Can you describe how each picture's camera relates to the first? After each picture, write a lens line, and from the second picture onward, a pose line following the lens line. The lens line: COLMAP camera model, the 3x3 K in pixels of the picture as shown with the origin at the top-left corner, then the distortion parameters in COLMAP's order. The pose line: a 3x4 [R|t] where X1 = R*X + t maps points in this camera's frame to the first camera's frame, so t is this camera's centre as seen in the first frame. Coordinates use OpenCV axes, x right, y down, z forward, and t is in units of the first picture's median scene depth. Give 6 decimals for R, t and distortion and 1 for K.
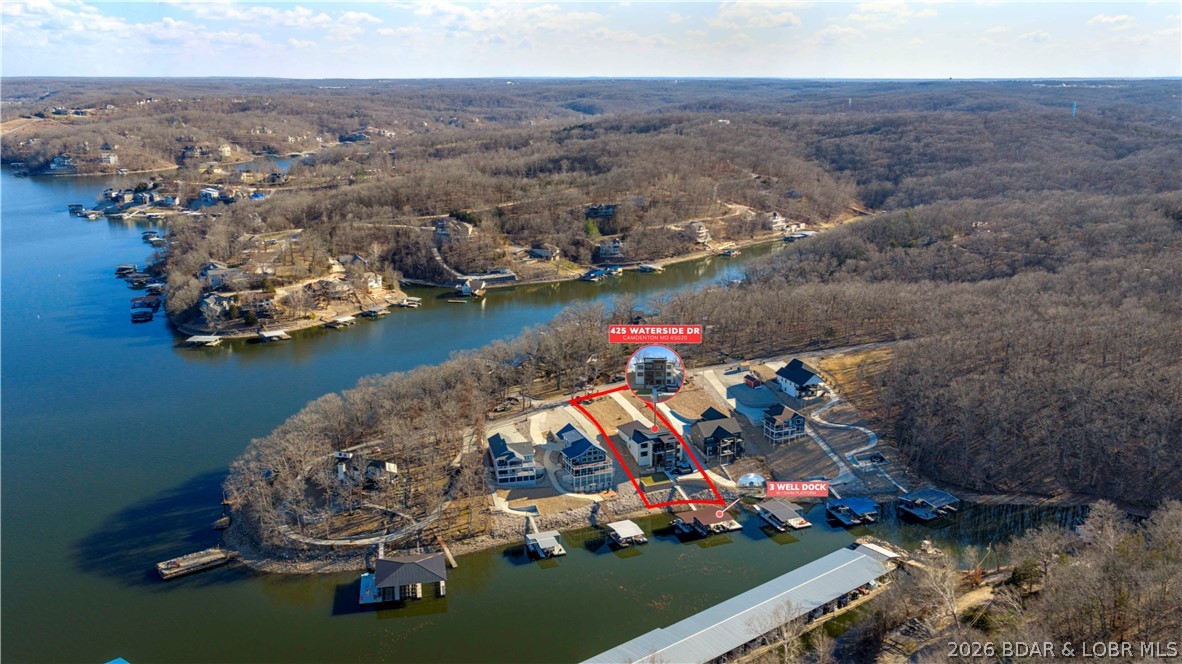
lens RADIAL K [[975.8, 0, 592.7], [0, 975.8, 342.0], [0, 0, 1]] dist [0.034078, -0.018212]
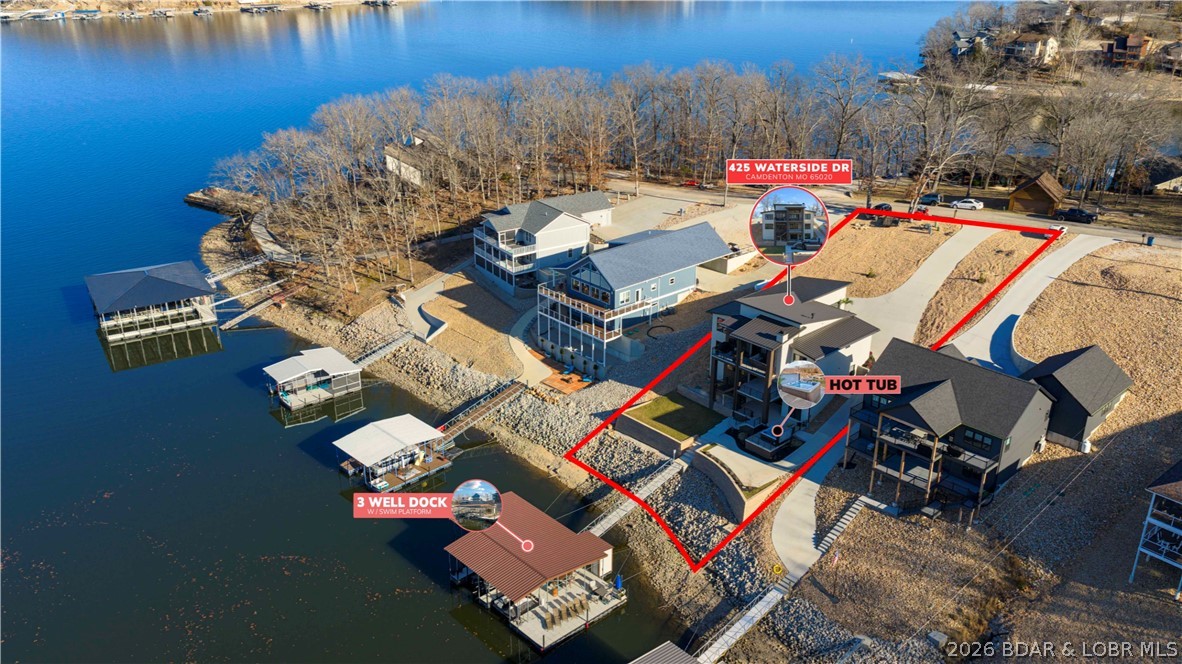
lens RADIAL K [[975.8, 0, 592.7], [0, 975.8, 342.0], [0, 0, 1]] dist [0.034078, -0.018212]
pose [[0.344647, 0.382101, -0.857448, 0.278158], [-0.247616, 0.918065, 0.309586, 0.012313], [0.905486, 0.105620, 0.411023, 0.670584]]
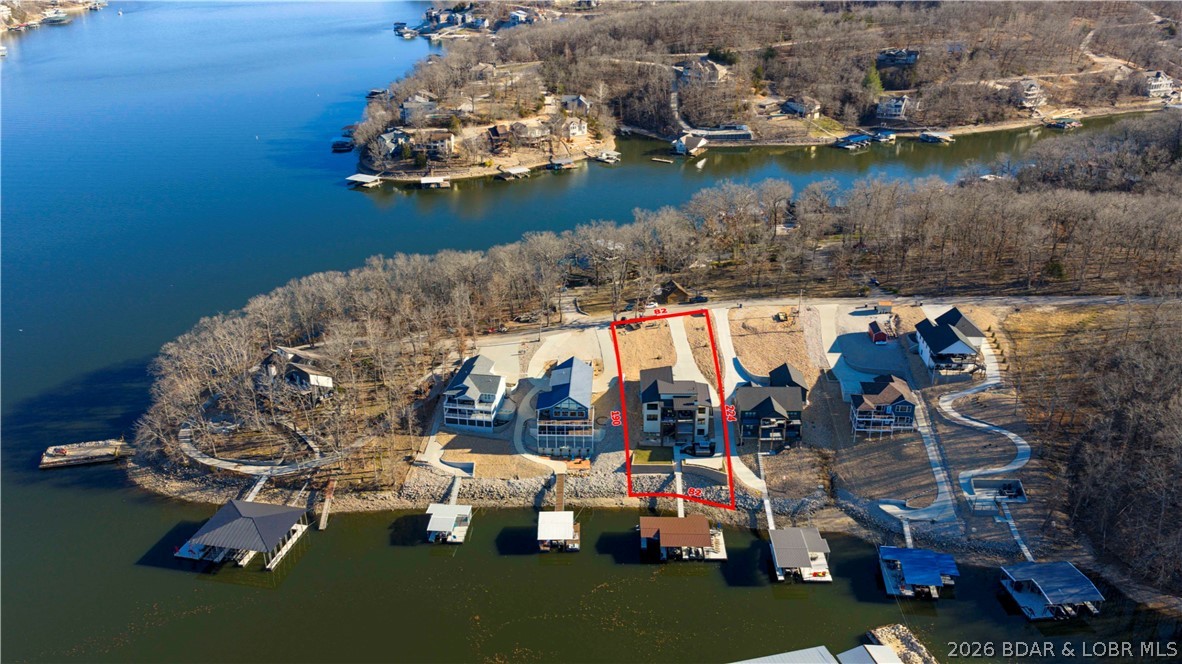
lens RADIAL K [[975.8, 0, 592.7], [0, 975.8, 342.0], [0, 0, 1]] dist [0.034078, -0.018212]
pose [[0.914829, 0.163992, -0.369044, 0.222995], [-0.101351, 0.977823, 0.183273, -0.056155], [0.390915, -0.130261, 0.911163, 0.273357]]
